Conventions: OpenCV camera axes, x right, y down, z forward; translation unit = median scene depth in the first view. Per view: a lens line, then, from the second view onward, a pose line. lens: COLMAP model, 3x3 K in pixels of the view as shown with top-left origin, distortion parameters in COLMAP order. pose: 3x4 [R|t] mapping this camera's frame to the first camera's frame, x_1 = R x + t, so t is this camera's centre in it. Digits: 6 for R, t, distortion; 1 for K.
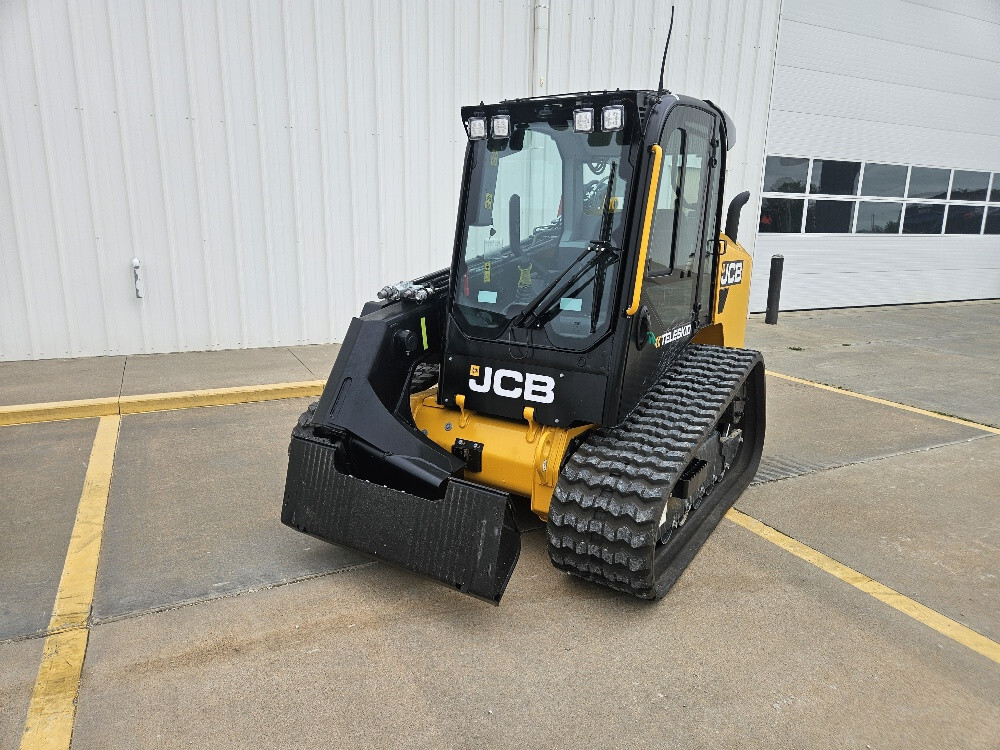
lens RADIAL K [[672.9, 0, 481.8], [0, 672.9, 378.6], [0, 0, 1]] dist [0.034856, 0.008985]
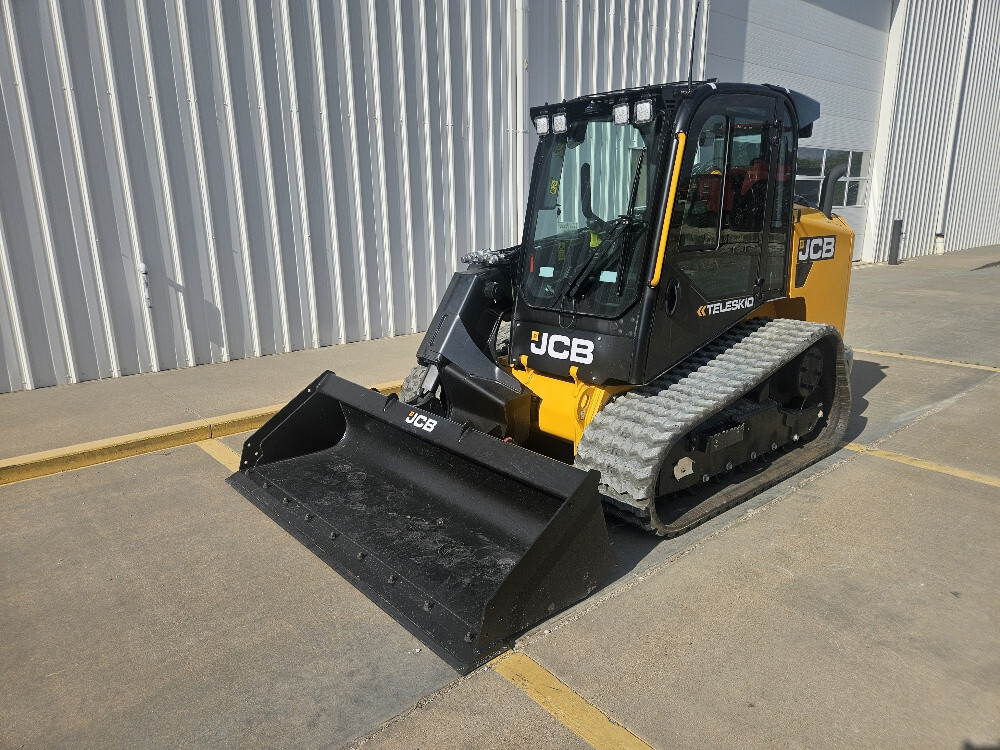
lens RADIAL K [[672.9, 0, 500.8], [0, 672.9, 381.4], [0, 0, 1]] dist [0.034856, 0.008985]
pose [[0.963910, 0.035284, -0.263879, 0.248564], [-0.029645, 0.999240, 0.025322, 0.039913], [0.264572, -0.016585, 0.964223, -0.141179]]
